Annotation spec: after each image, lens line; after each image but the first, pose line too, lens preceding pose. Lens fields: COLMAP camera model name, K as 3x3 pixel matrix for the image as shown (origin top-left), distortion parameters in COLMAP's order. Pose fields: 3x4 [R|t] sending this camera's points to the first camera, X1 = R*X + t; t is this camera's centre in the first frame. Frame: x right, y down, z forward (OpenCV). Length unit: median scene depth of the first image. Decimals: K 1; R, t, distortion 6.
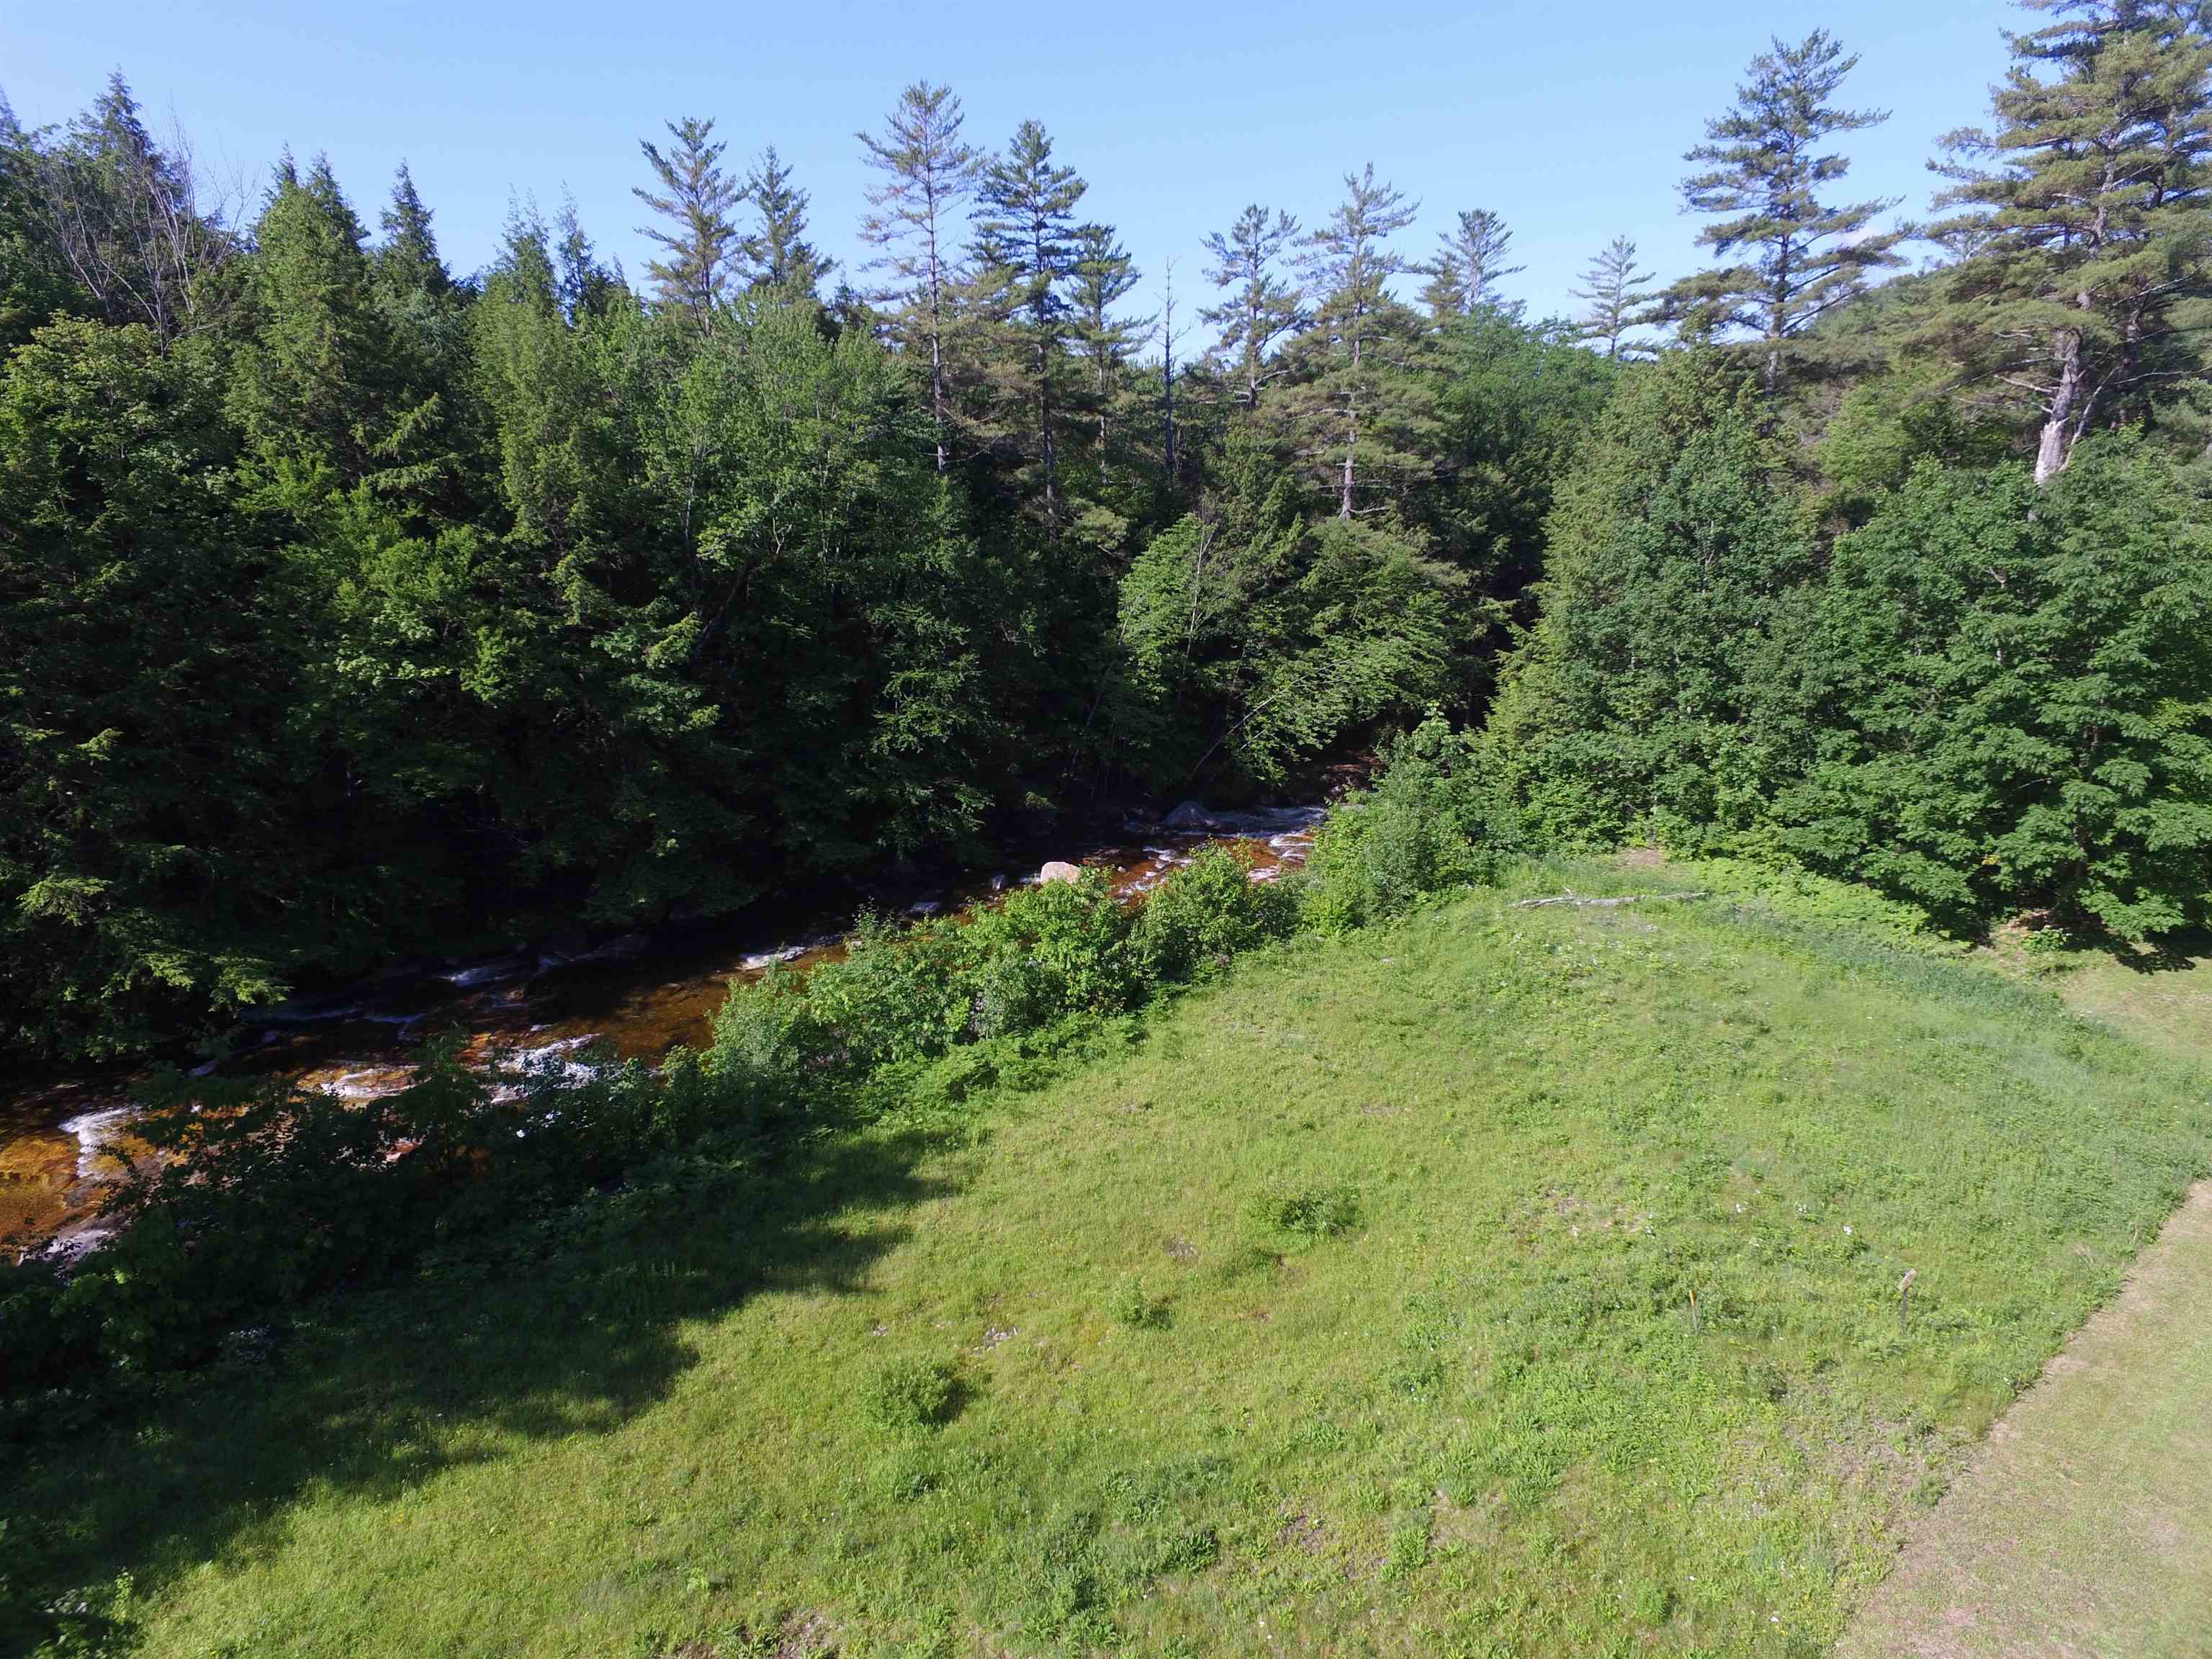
lens RADIAL K [[1285.0, 0, 1100.8], [0, 1285.0, 834.4], [0, 0, 1]] dist [0.004712, 0.002028]
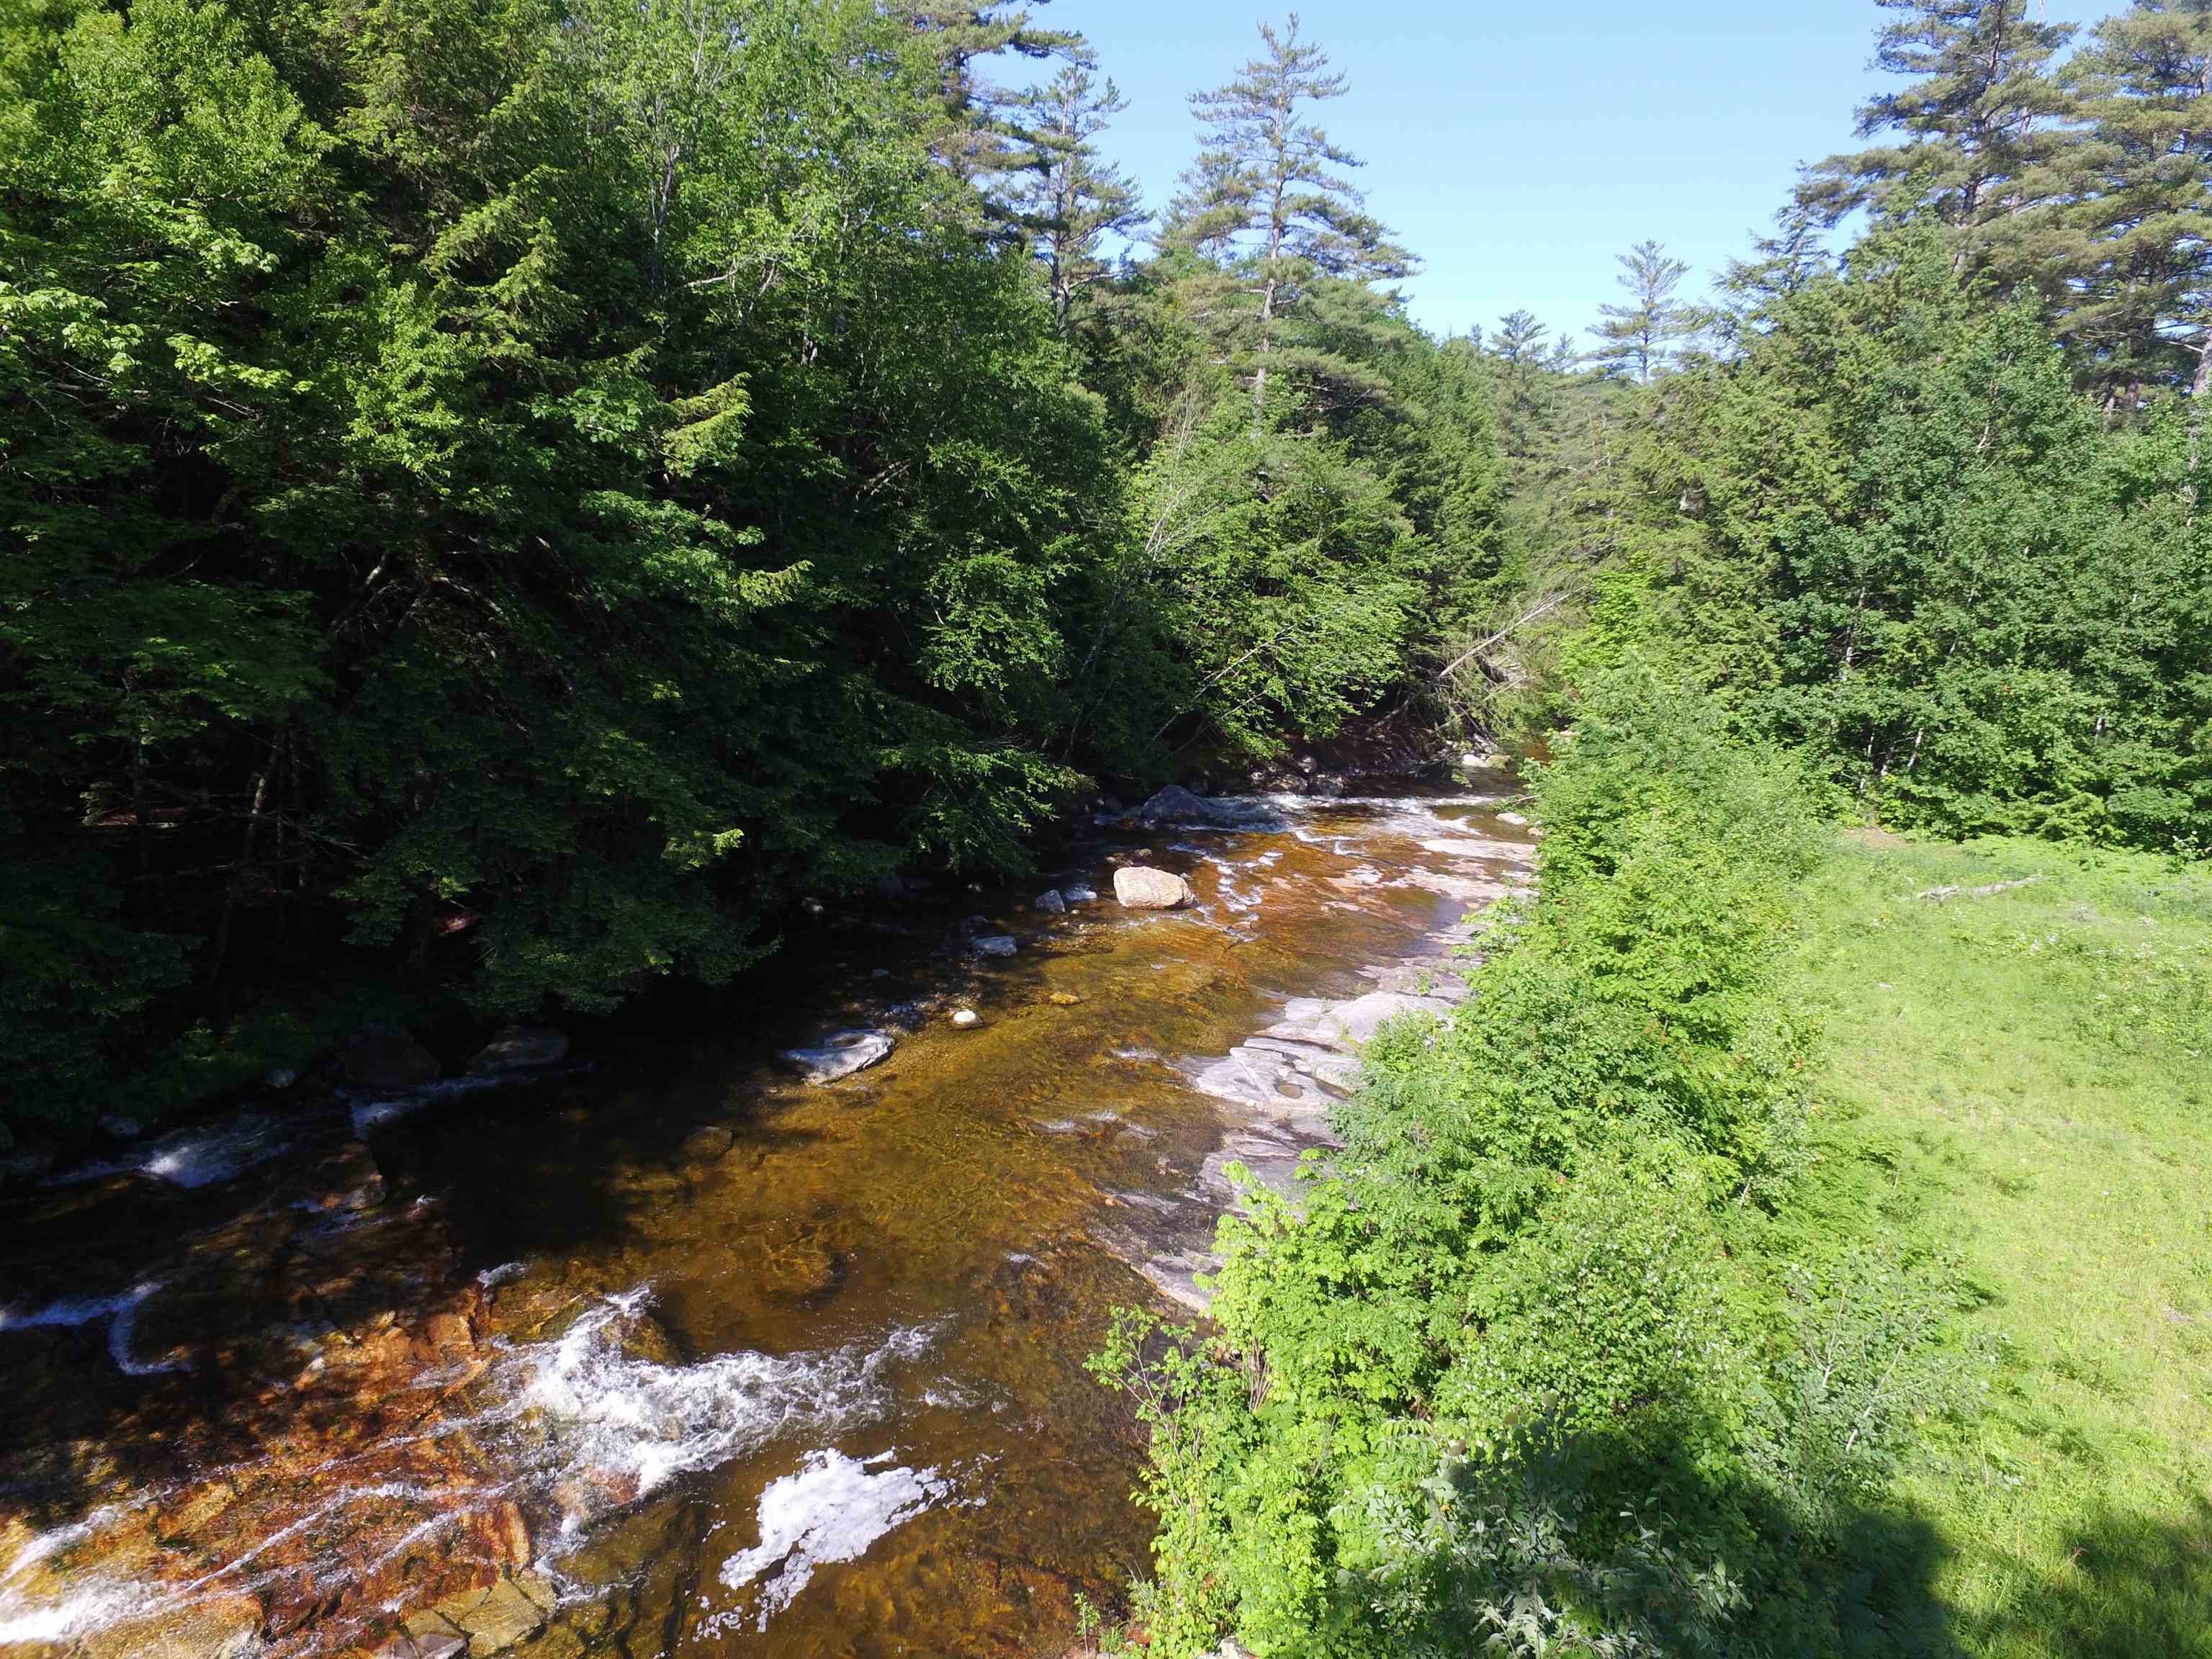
lens RADIAL K [[1285.0, 0, 1100.8], [0, 1285.0, 834.4], [0, 0, 1]] dist [0.004712, 0.002028]
pose [[0.914868, -0.018530, 0.403328, -0.368581], [0.024815, 0.999638, -0.010363, 0.012019], [-0.402991, 0.019489, 0.914997, 0.463440]]
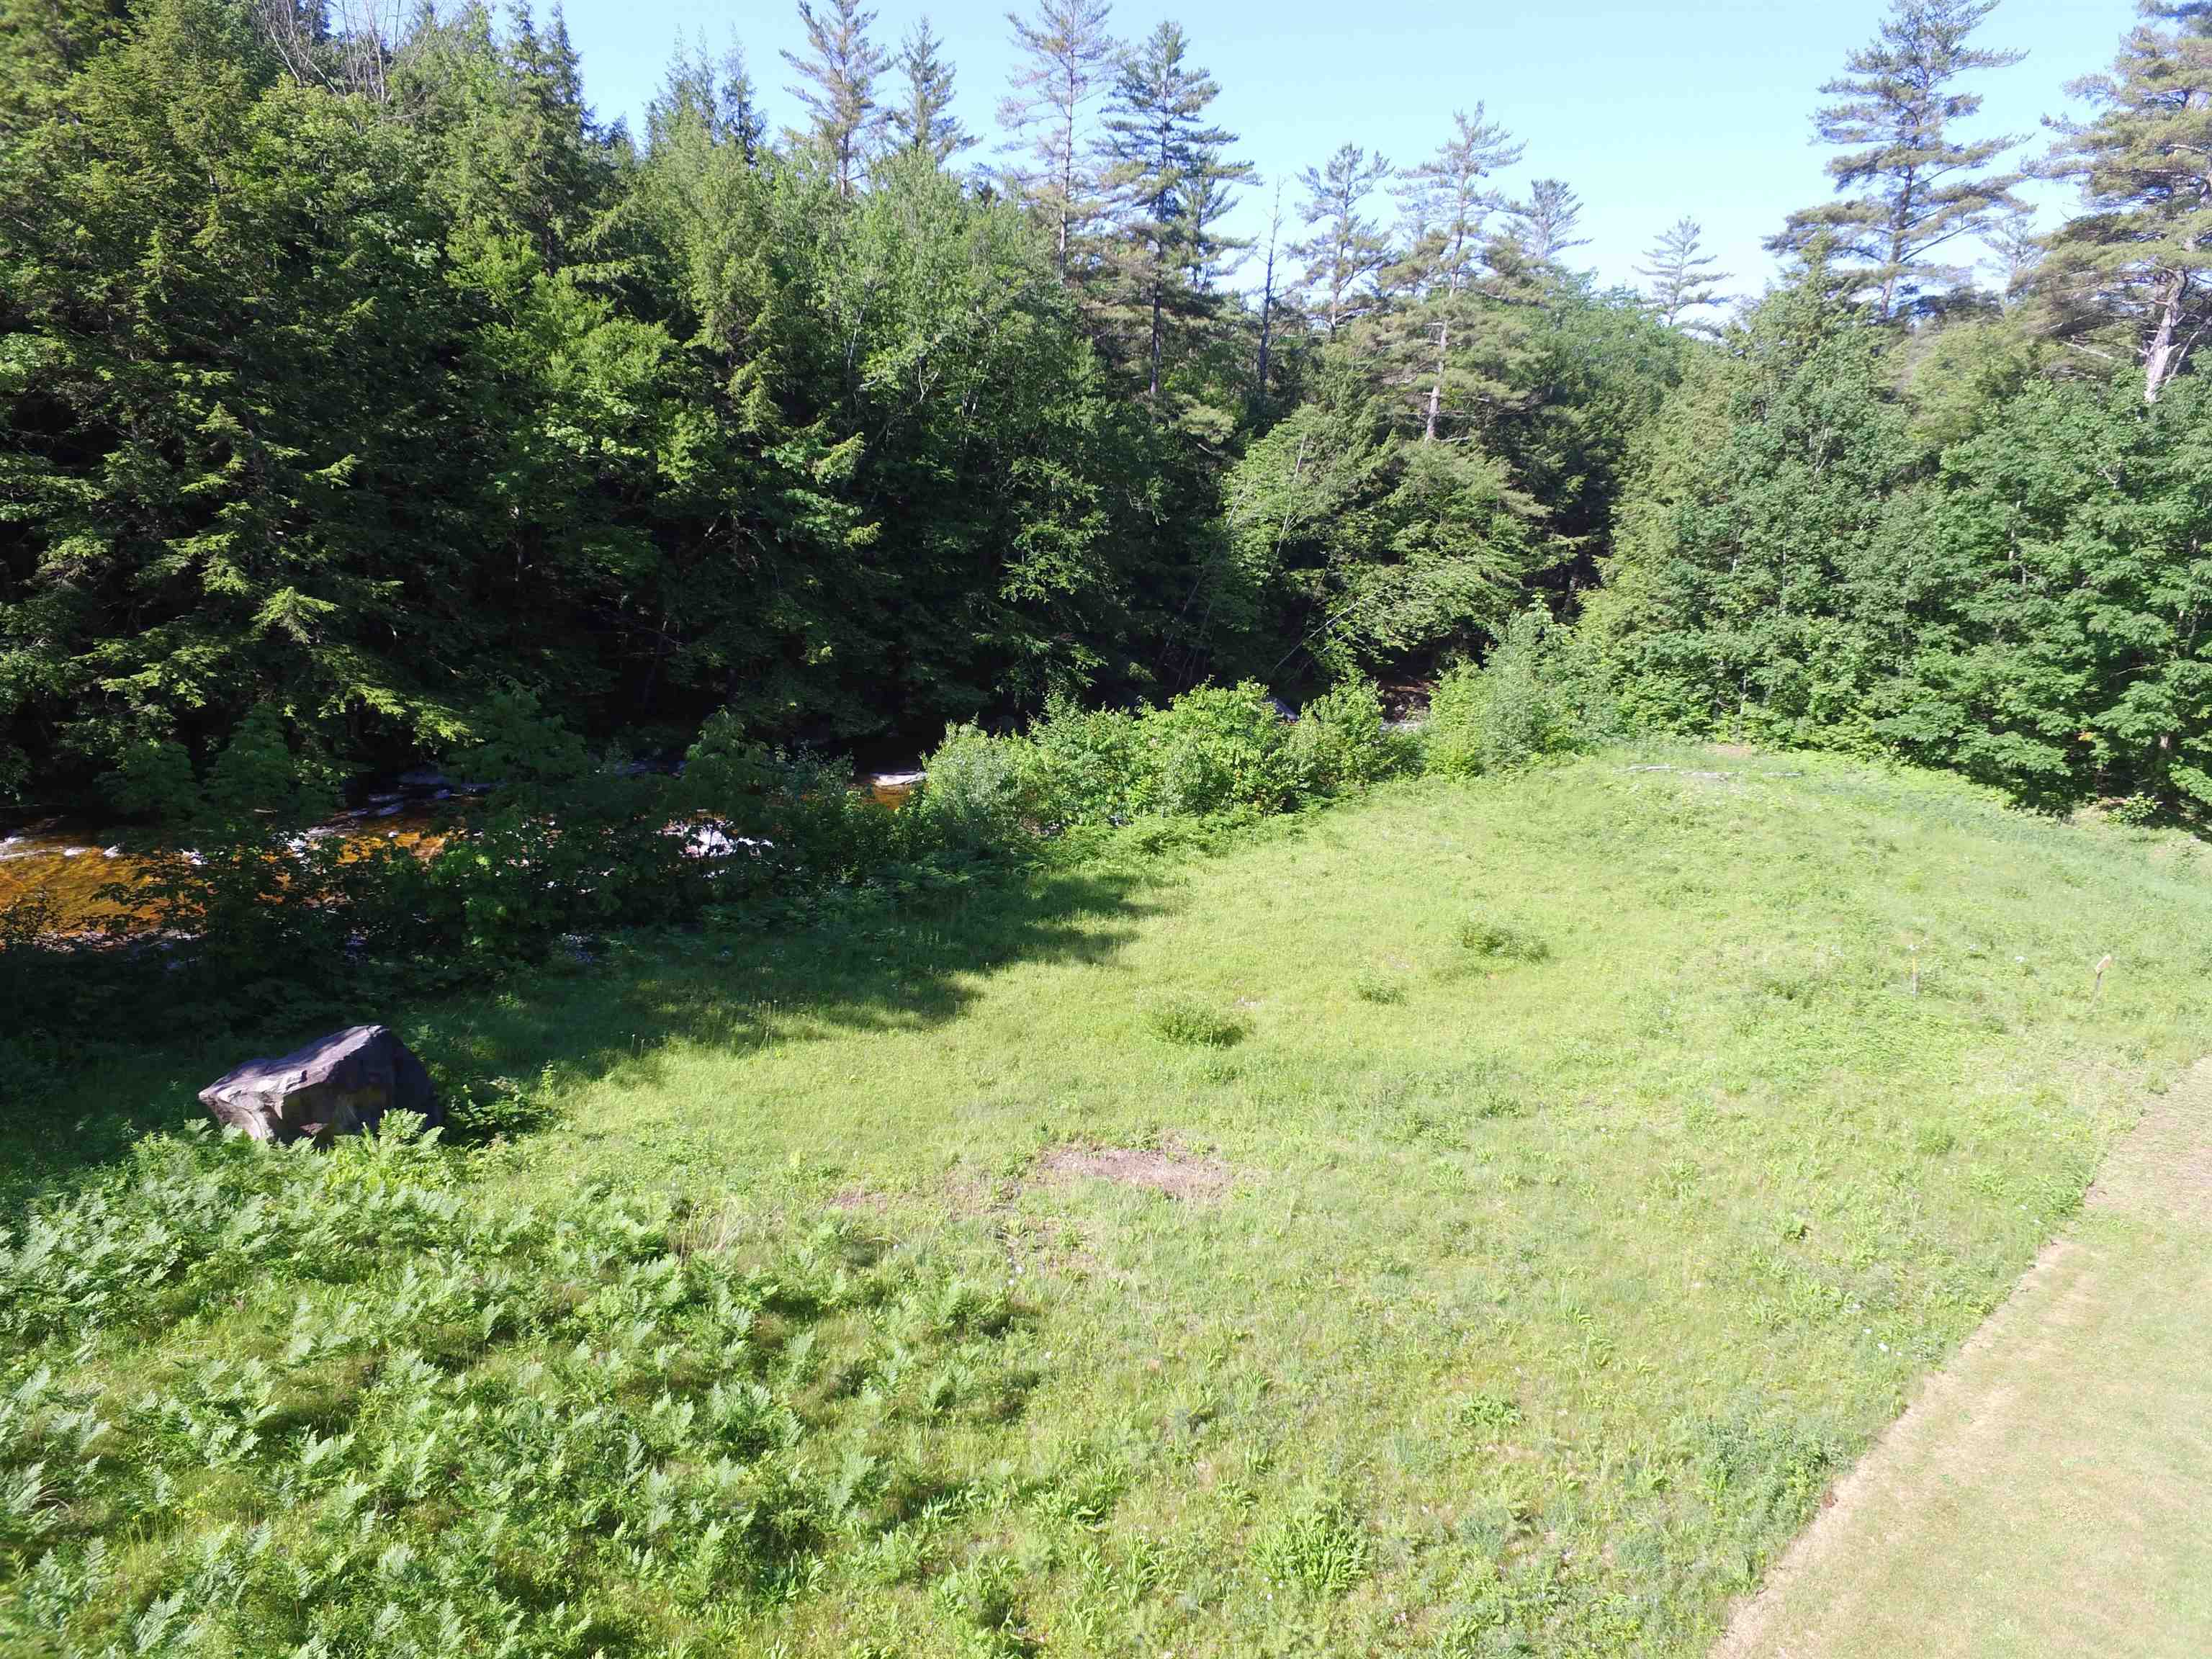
lens RADIAL K [[1285.0, 0, 1100.8], [0, 1285.0, 834.4], [0, 0, 1]] dist [0.004712, 0.002028]
pose [[0.996916, 0.073636, 0.027148, -0.119447], [-0.073830, 0.997252, 0.006199, 0.121347], [-0.026617, -0.008184, 0.999612, -0.042572]]
